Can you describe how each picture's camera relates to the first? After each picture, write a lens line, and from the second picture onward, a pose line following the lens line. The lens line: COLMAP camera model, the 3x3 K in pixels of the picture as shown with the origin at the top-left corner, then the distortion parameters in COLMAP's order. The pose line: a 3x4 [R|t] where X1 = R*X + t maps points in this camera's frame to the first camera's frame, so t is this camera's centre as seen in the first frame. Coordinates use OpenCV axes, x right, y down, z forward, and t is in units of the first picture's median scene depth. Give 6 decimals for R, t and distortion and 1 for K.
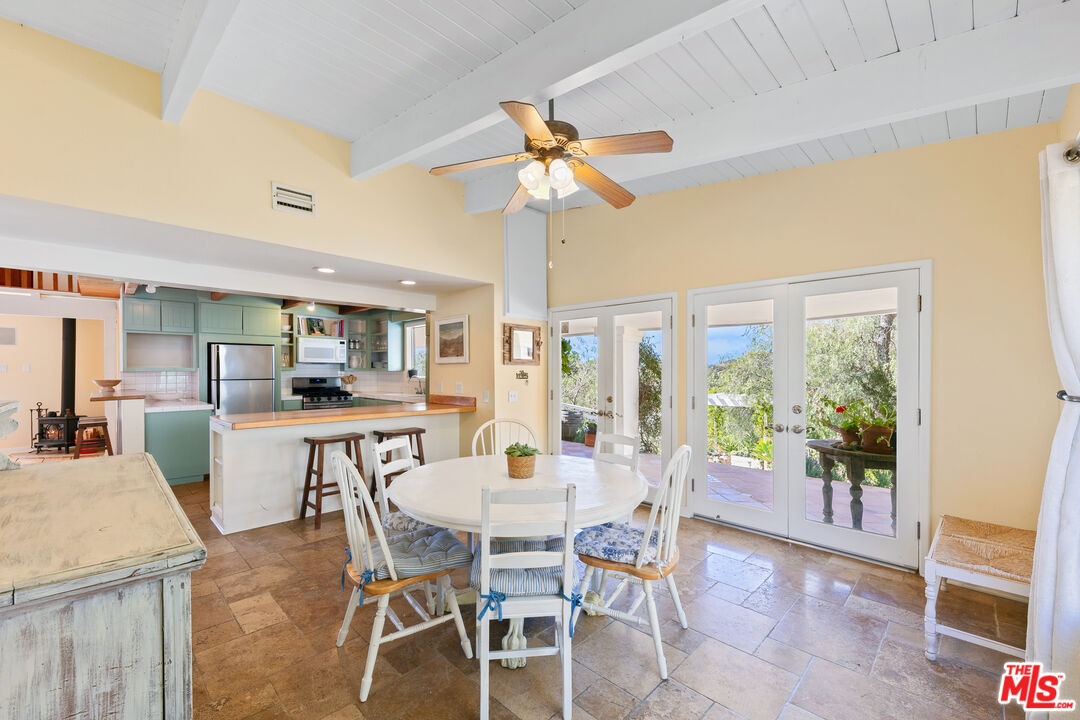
lens RADIAL K [[404.6, 0, 575.5], [0, 404.6, 372.7], [0, 0, 1]] dist [-0.000197, -0.000076]
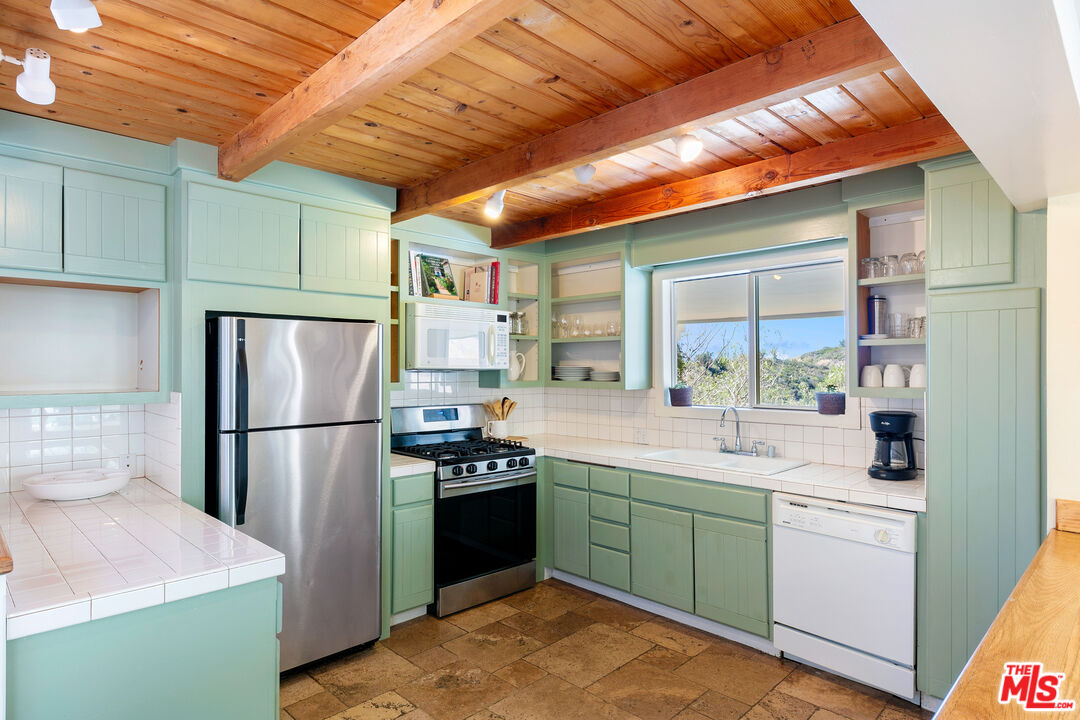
lens RADIAL K [[554.1, 0, 585.6], [0, 554.1, 364.0], [0, 0, 1]] dist [-0.000153, -0.000213]
pose [[0.999910, 0.000208, -0.013380, -0.516378], [-0.000351, 0.999943, -0.010660, -0.024867], [0.013377, 0.010664, 0.999854, 0.485624]]
